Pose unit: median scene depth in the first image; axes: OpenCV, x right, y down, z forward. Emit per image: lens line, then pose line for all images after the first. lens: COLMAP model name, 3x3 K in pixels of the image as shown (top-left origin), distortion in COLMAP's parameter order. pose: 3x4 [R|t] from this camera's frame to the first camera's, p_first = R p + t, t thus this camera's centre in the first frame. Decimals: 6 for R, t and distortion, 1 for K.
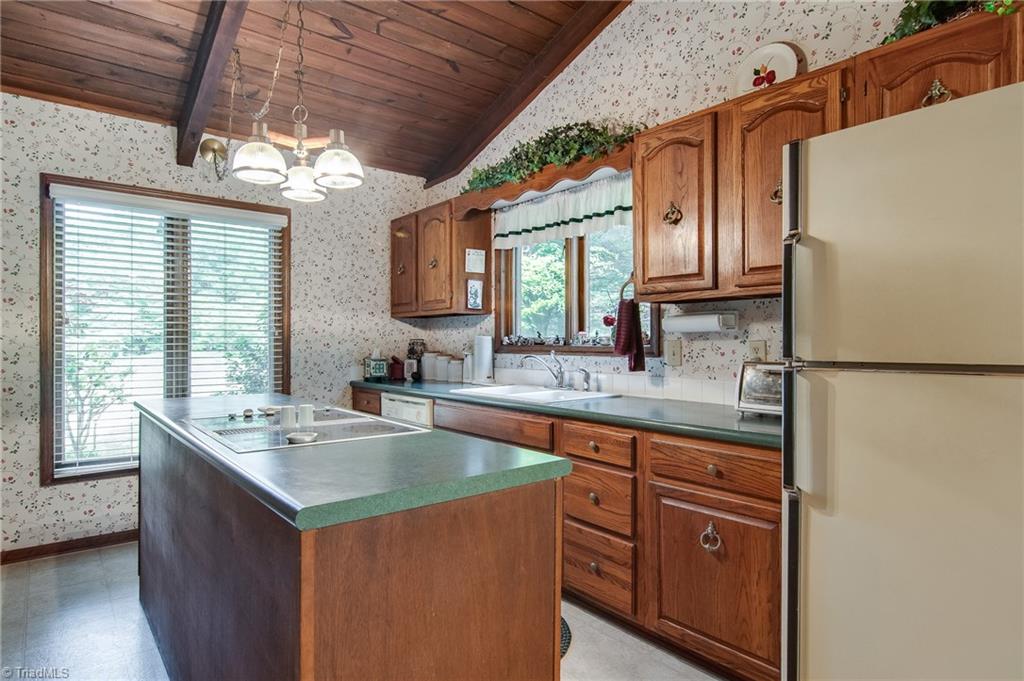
lens RADIAL K [[575.5, 0, 509.3], [0, 575.5, 335.3], [0, 0, 1]] dist [0.000022, -0.003336]
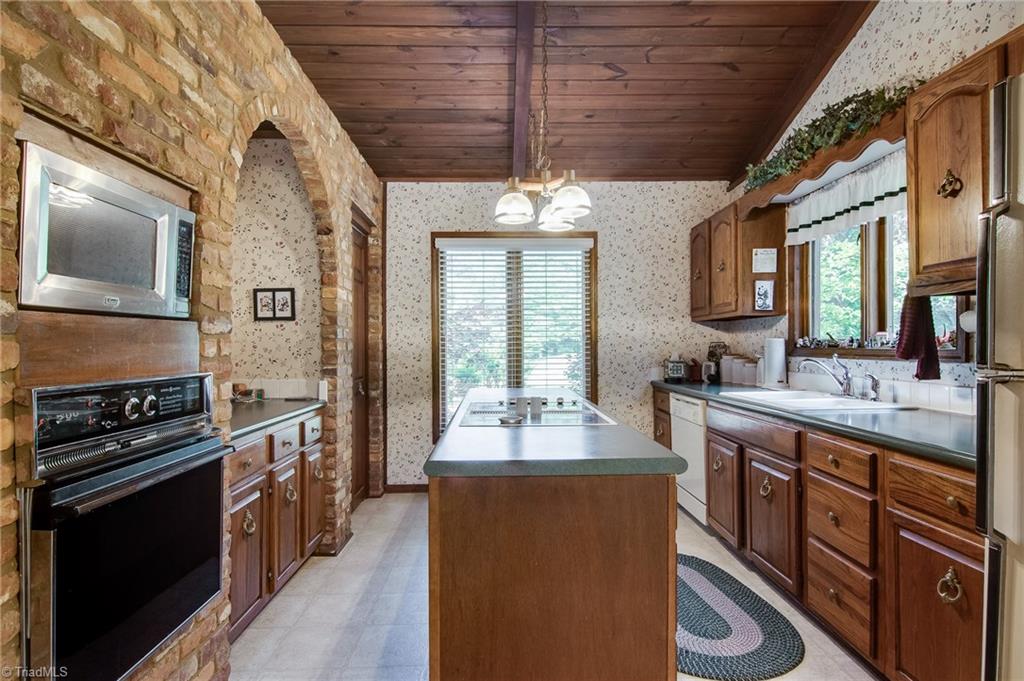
lens RADIAL K [[545.2, 0, 496.9], [0, 545.2, 343.0], [0, 0, 1]] dist [0.003046, -0.008349]
pose [[0.783009, -0.008881, -0.621947, 0.183965], [0.014536, 0.999886, 0.004023, -0.001311], [0.621840, -0.012190, 0.783049, 0.006331]]
